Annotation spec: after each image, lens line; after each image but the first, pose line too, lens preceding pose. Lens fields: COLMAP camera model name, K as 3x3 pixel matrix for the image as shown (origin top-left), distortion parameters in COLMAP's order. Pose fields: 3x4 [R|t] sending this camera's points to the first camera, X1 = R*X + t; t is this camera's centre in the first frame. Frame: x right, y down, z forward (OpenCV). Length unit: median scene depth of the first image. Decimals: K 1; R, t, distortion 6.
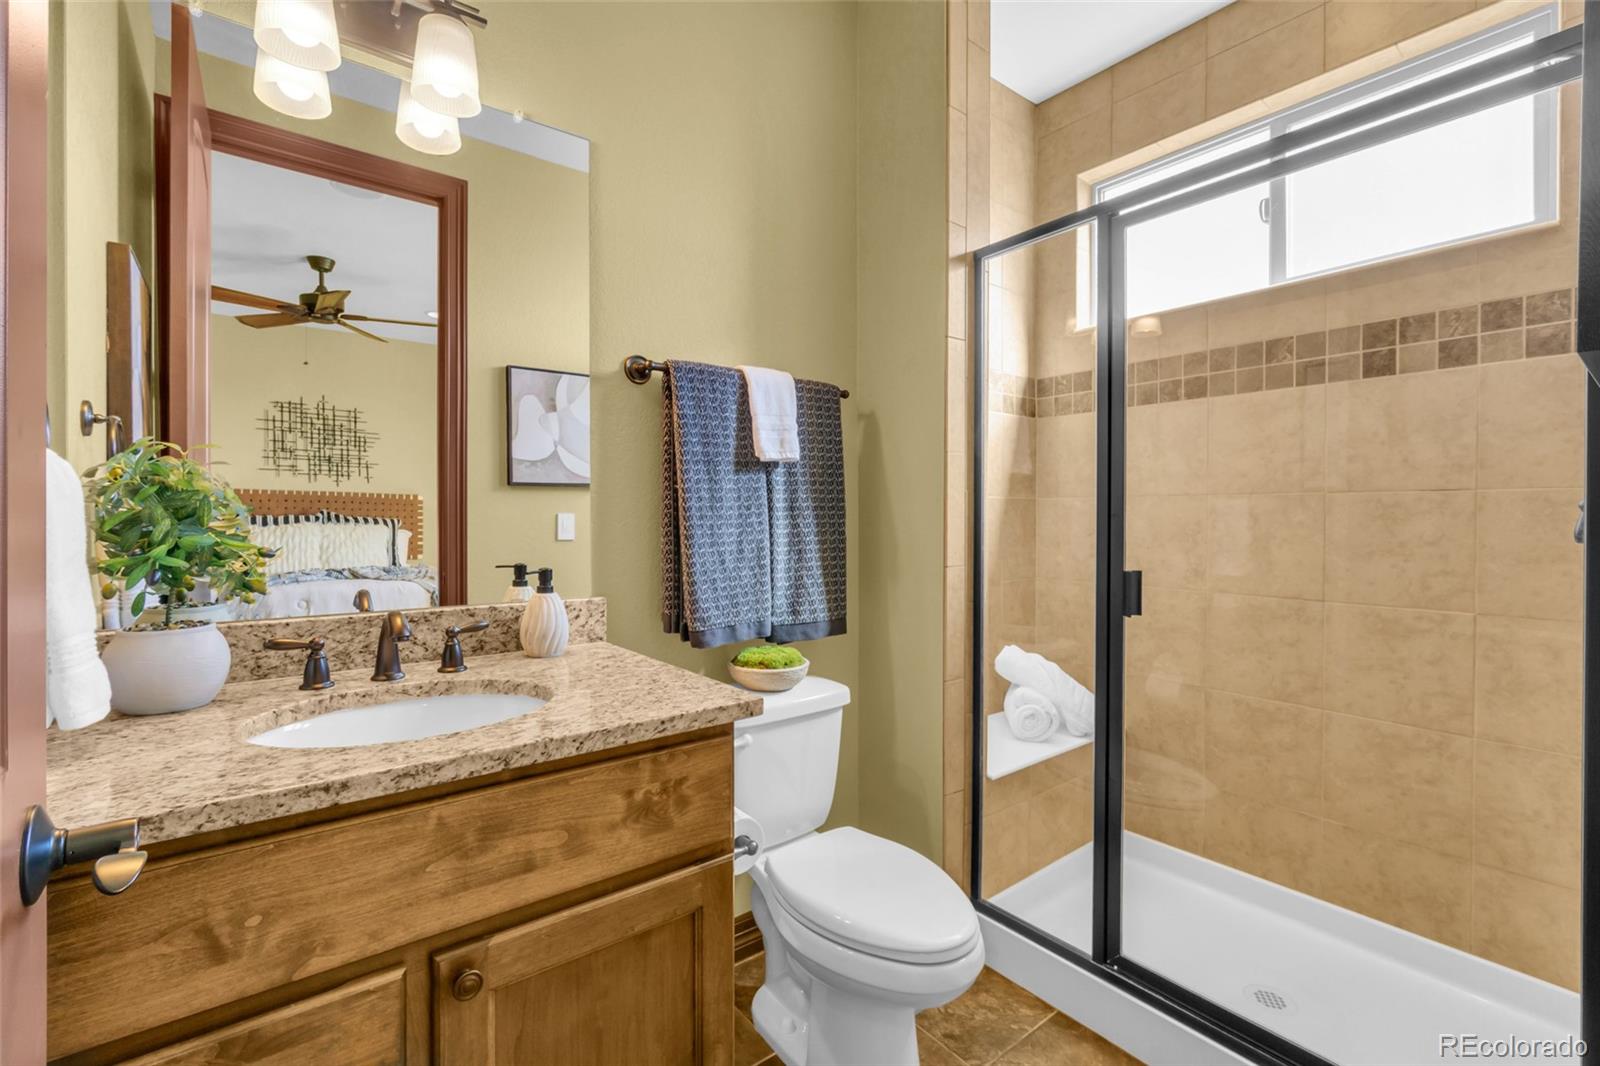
lens RADIAL K [[716.1, 0, 805.1], [0, 716.1, 526.3], [0, 0, 1]] dist [0.000252, -0.000128]
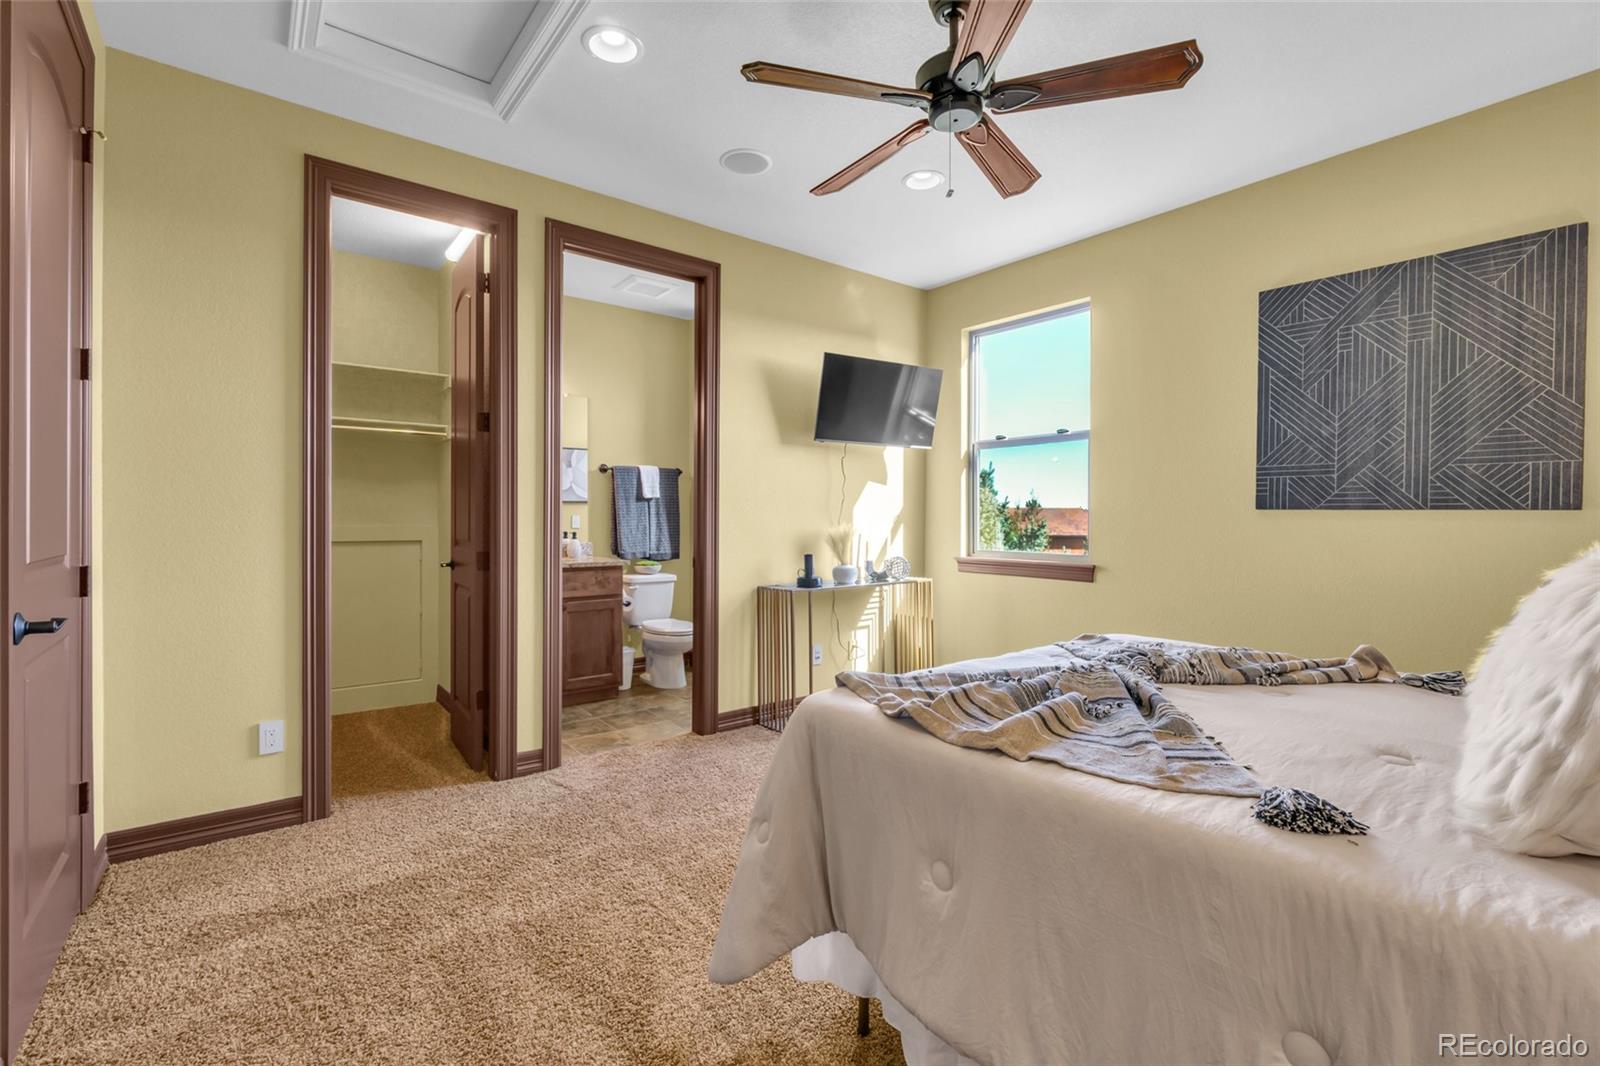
lens RADIAL K [[716.1, 0, 791.7], [0, 716.1, 533.0], [0, 0, 1]] dist [0.000252, -0.000128]
pose [[0.999917, 0.004839, -0.011908, 0.594422], [-0.004736, 0.999951, 0.008640, 0.025355], [0.011950, -0.008582, 0.999892, -2.002364]]
